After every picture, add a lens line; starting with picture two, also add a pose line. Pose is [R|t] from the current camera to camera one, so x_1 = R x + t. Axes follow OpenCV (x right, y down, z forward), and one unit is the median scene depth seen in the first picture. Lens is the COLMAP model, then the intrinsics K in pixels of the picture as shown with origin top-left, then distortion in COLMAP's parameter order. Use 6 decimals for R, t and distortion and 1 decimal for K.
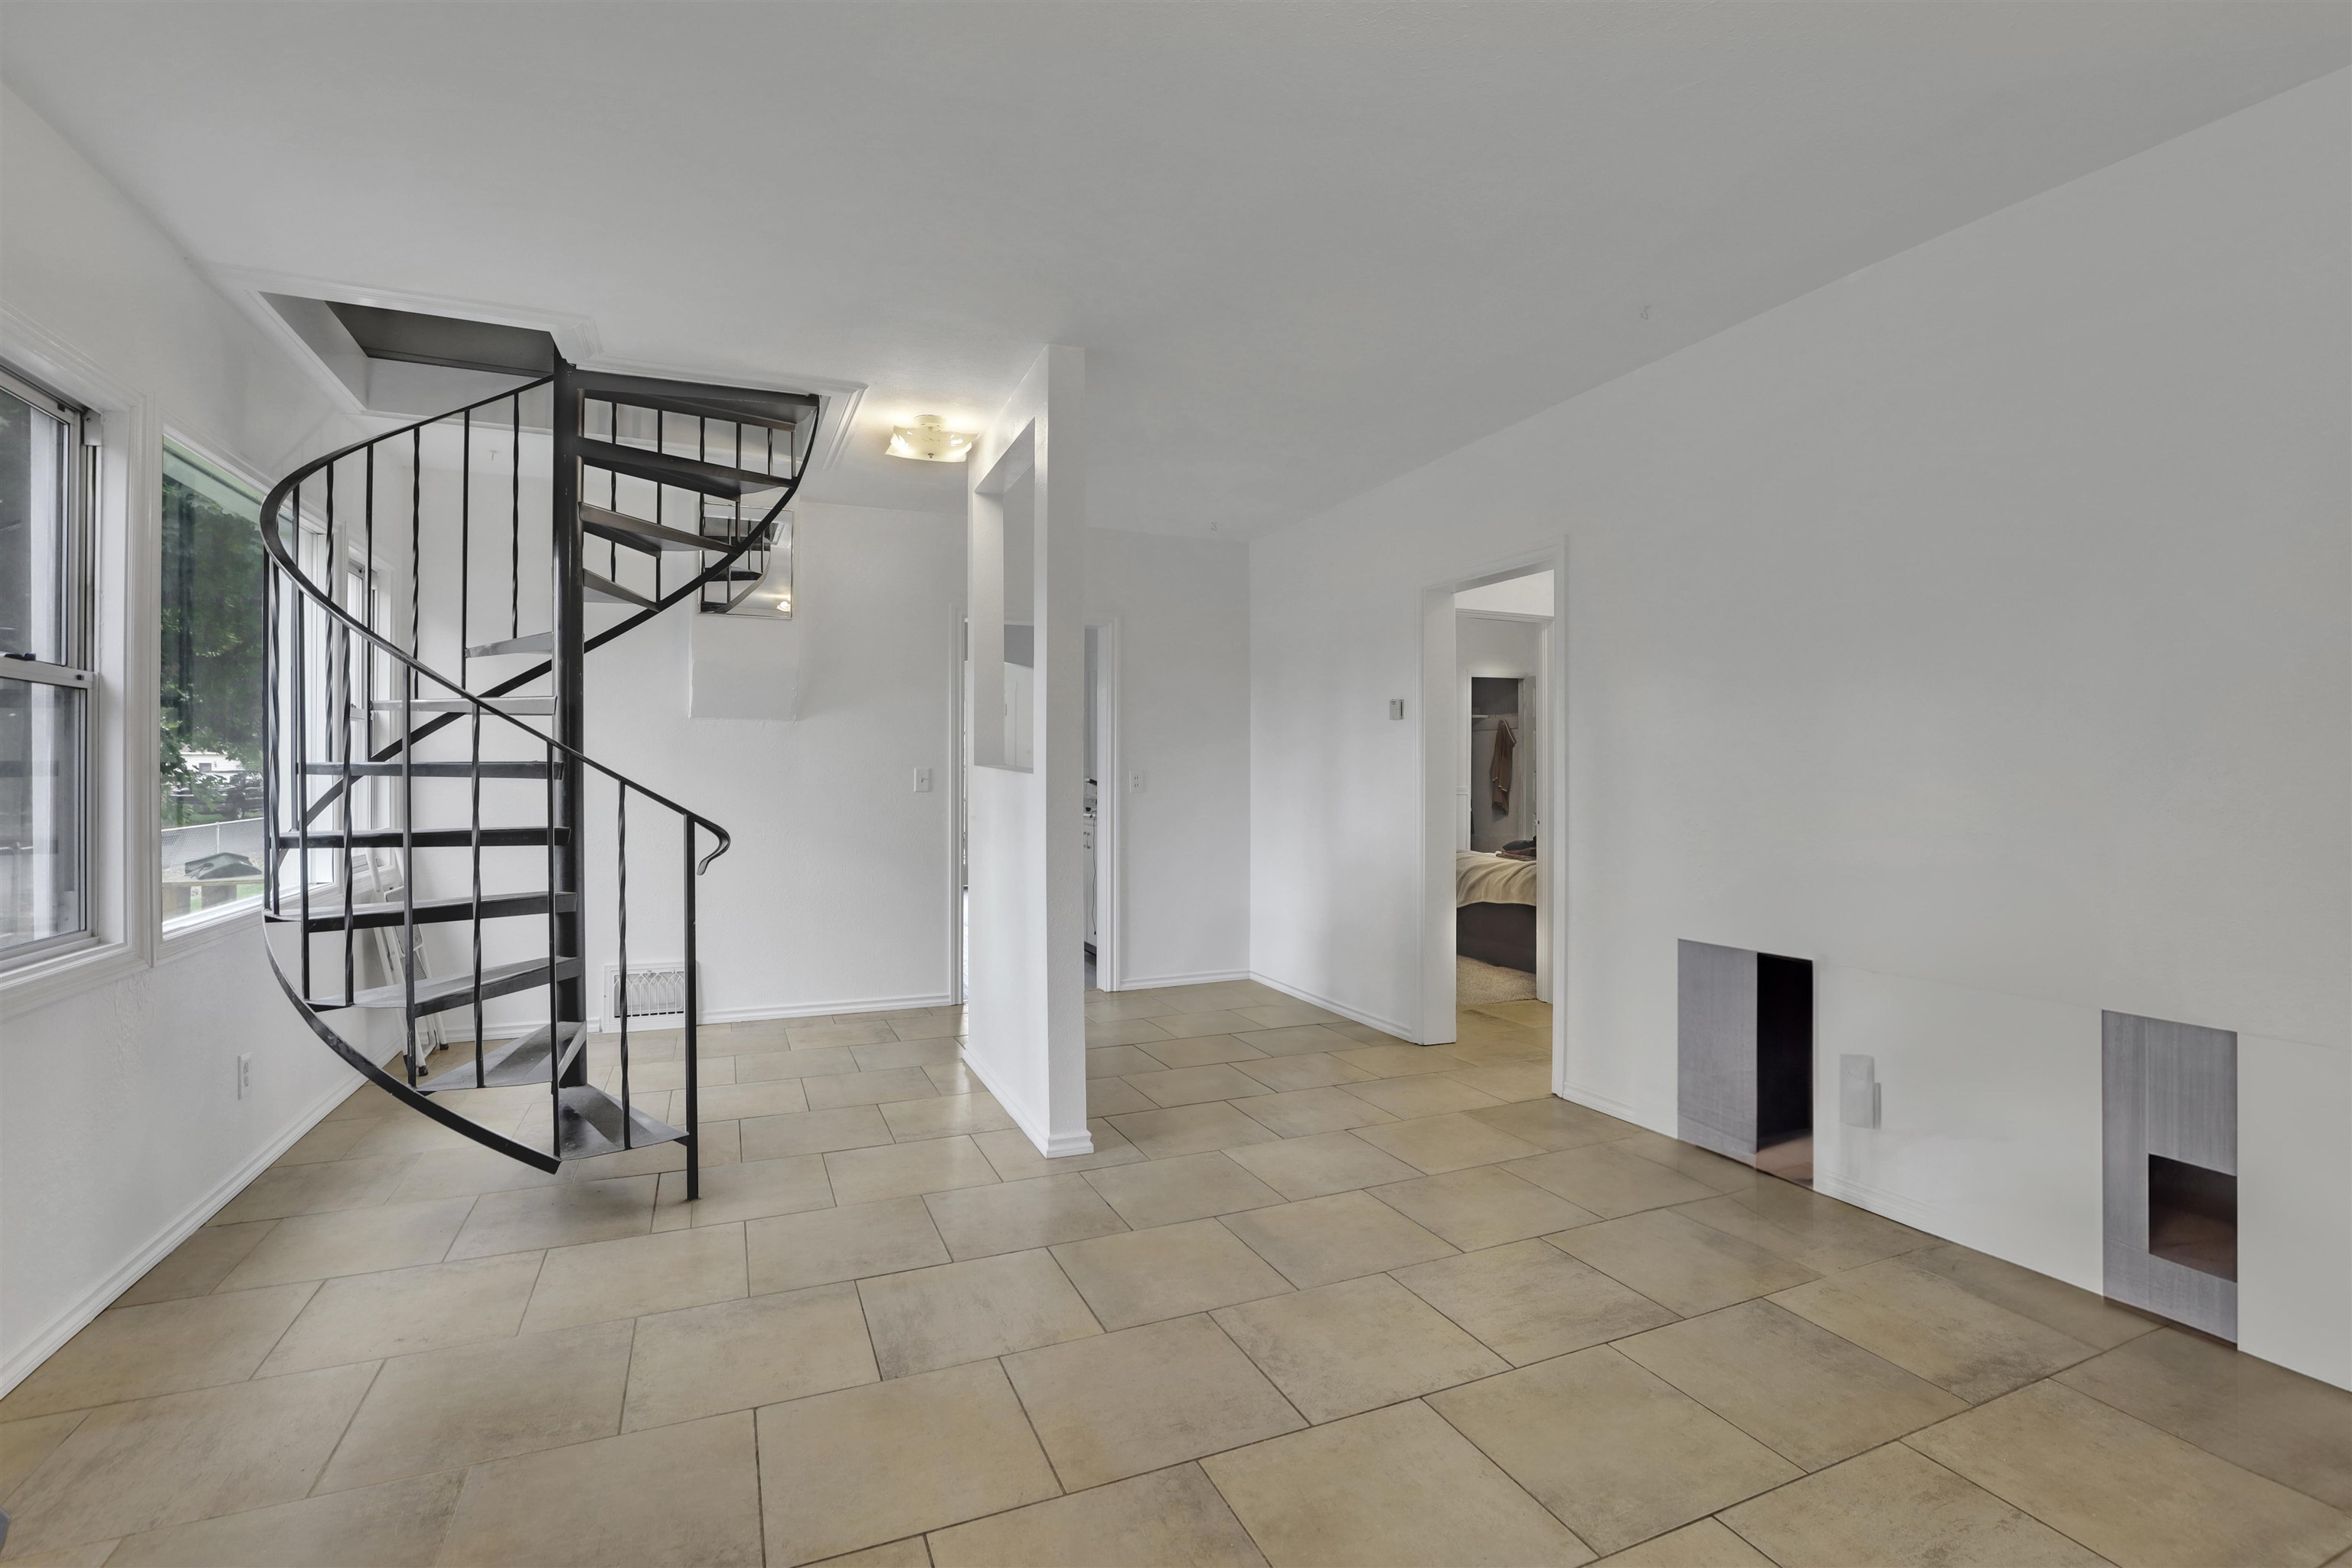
lens RADIAL K [[1083.9, 0, 1179.4], [0, 1083.9, 773.4], [0, 0, 1]] dist [-0.000313, -0.000119]
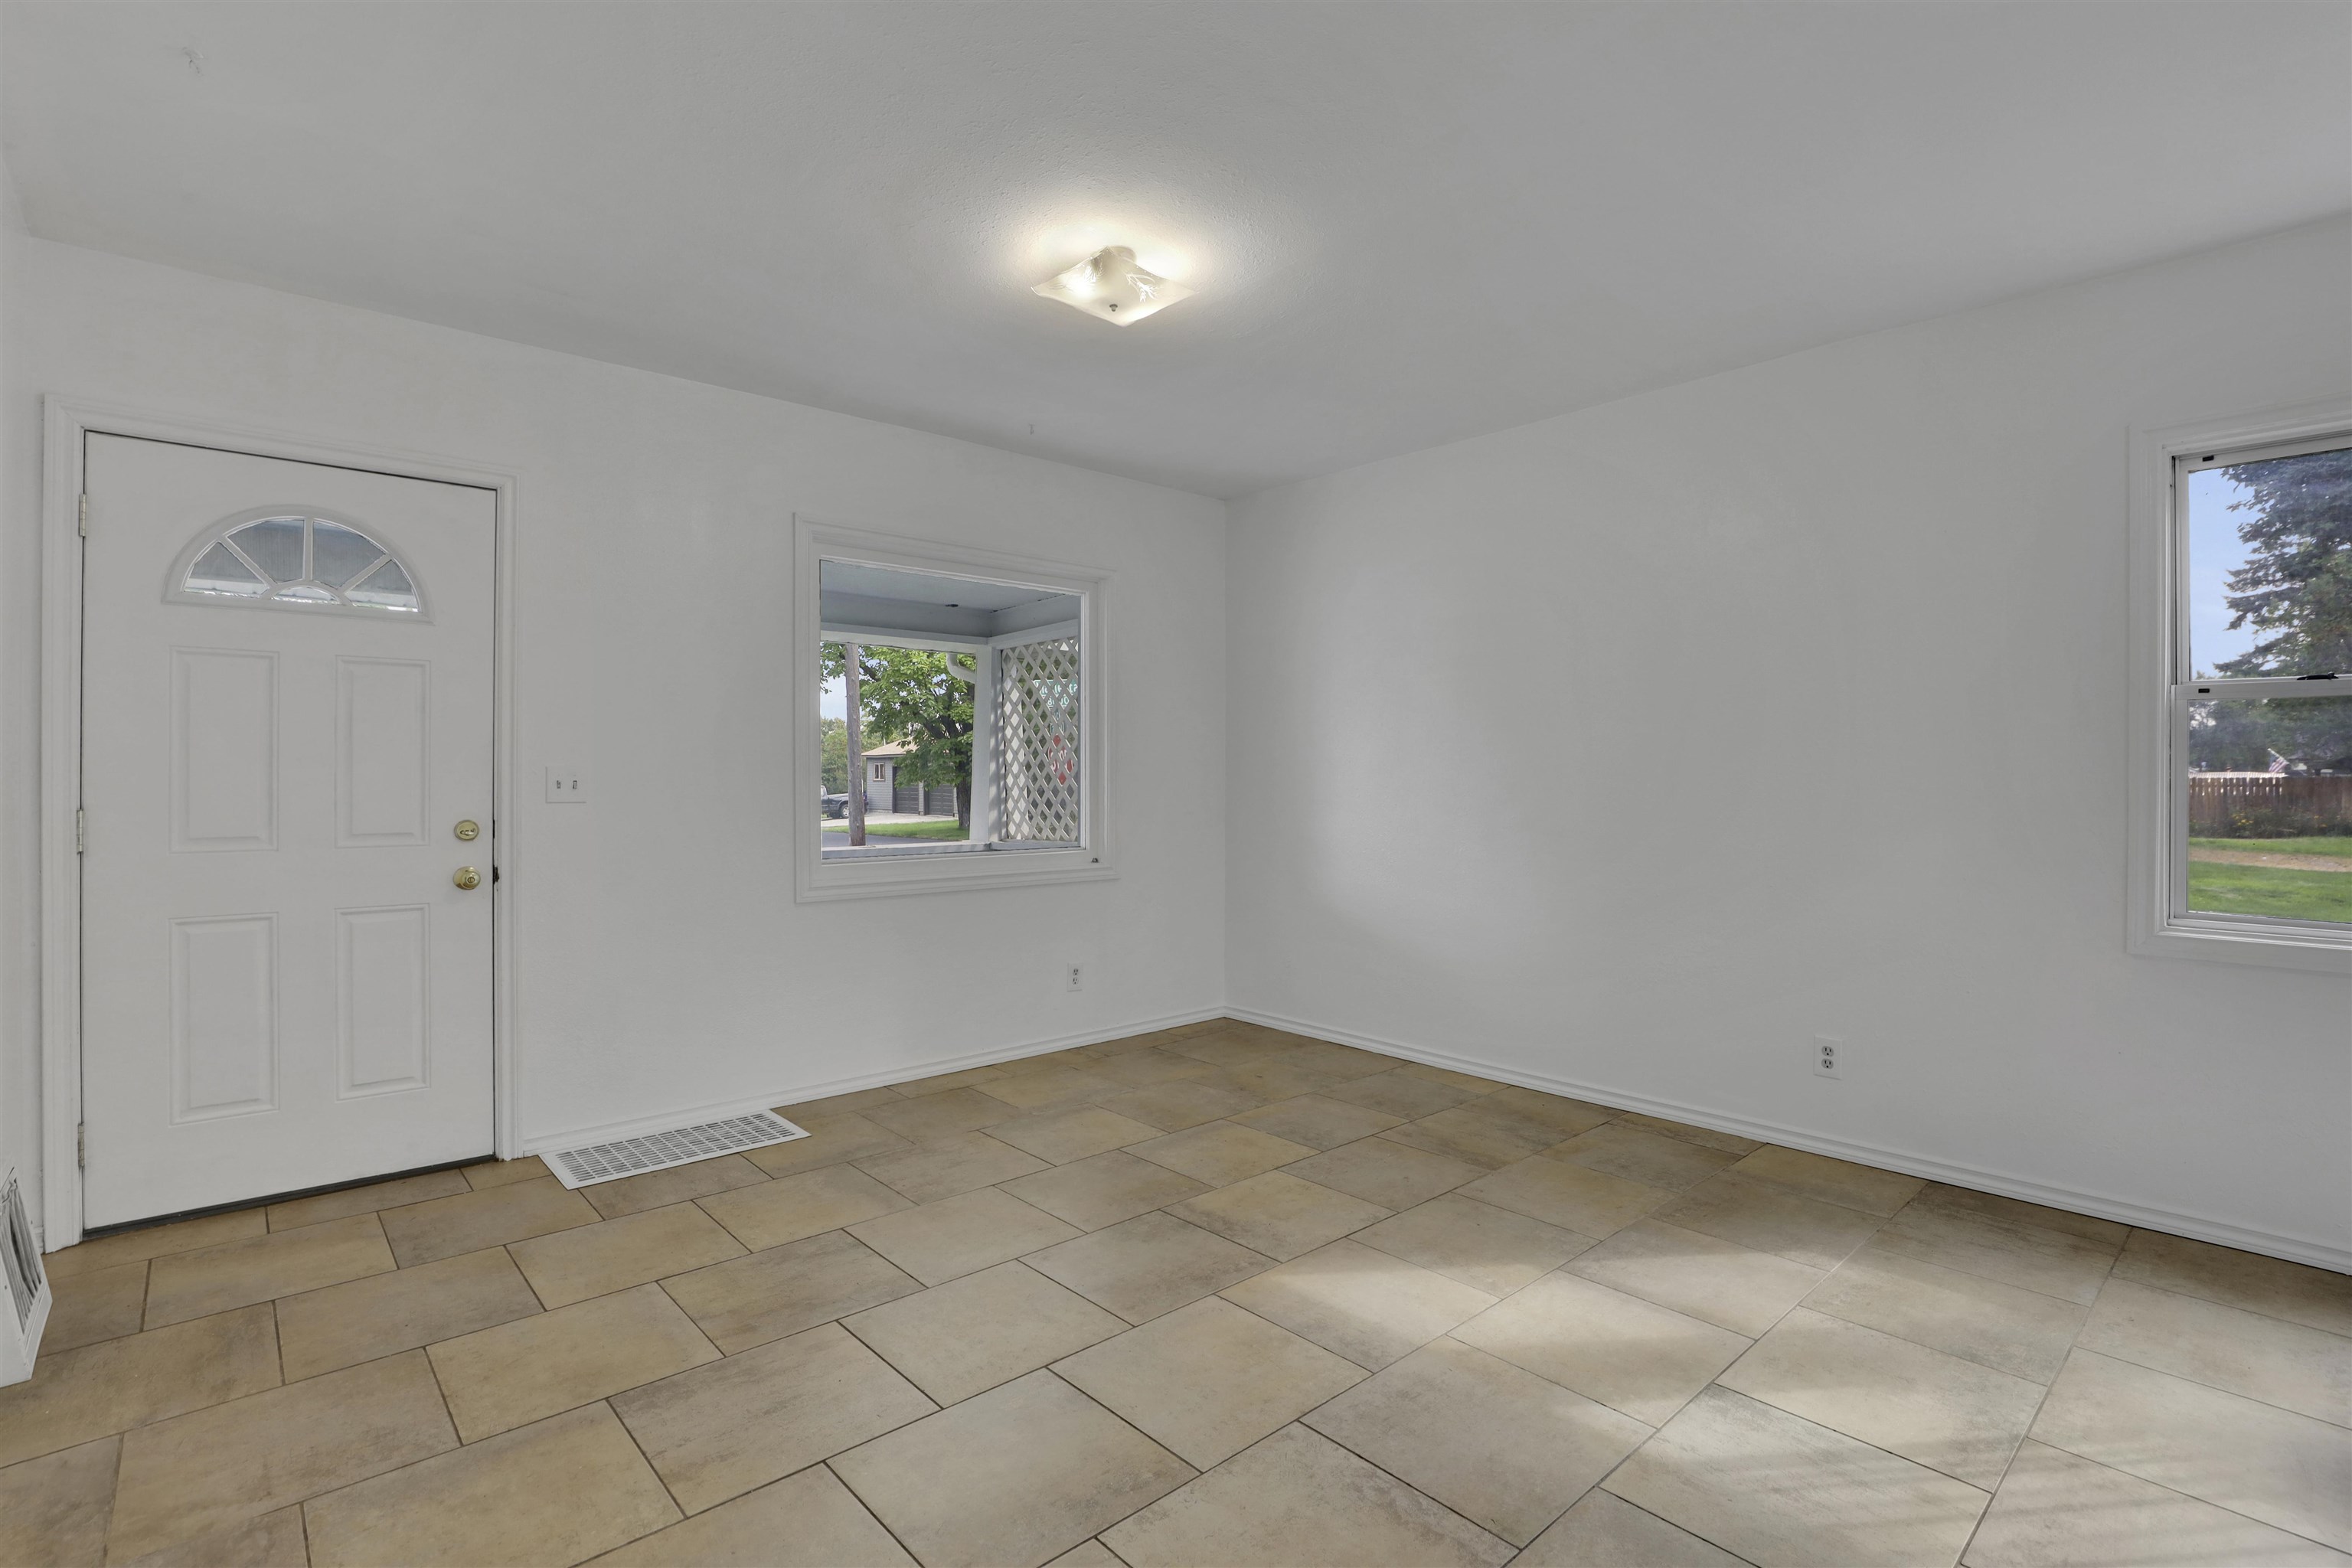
lens RADIAL K [[1083.9, 0, 1174.8], [0, 1083.9, 780.3], [0, 0, 1]] dist [-0.000313, -0.000119]
pose [[-0.948149, -0.001304, -0.317822, 0.537533], [-0.002829, 0.999987, 0.004337, 0.002057], [0.317812, 0.005011, -0.948140, 1.868131]]
